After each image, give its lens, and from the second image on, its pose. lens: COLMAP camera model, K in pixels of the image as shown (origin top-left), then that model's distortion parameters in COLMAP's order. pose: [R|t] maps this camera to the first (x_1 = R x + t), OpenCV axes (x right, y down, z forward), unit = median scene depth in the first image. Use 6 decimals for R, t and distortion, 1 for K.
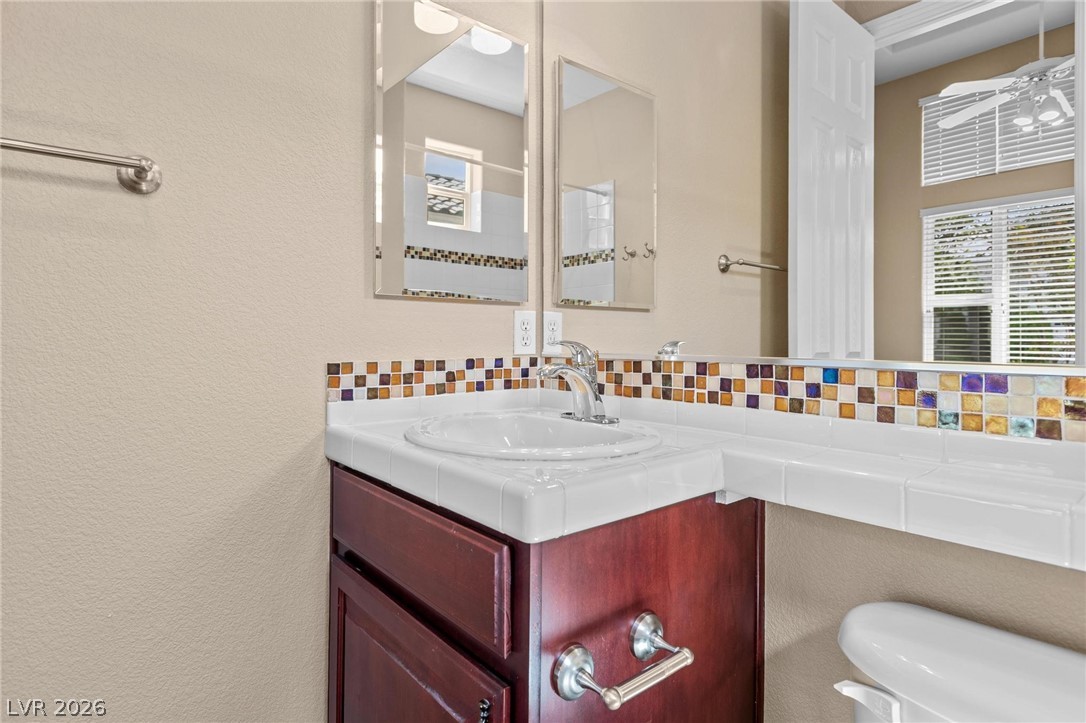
lens RADIAL K [[582.3, 0, 541.6], [0, 582.3, 341.0], [0, 0, 1]] dist [0.001411, 0.000306]
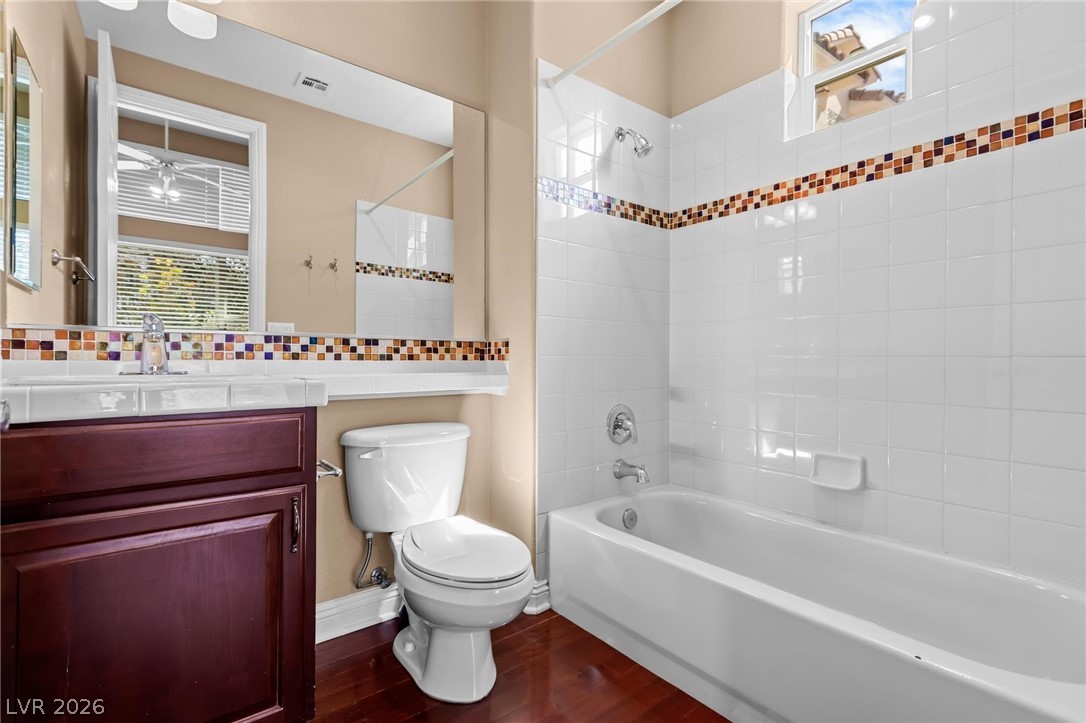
lens RADIAL K [[489.4, 0, 537.2], [0, 489.4, 358.9], [0, 0, 1]] dist [-0.000003, 0.000581]
pose [[0.026664, -0.001910, 0.999643, -1.142647], [-0.002381, 0.999995, 0.001975, 0.107328], [-0.999642, -0.002433, 0.026659, 0.114279]]
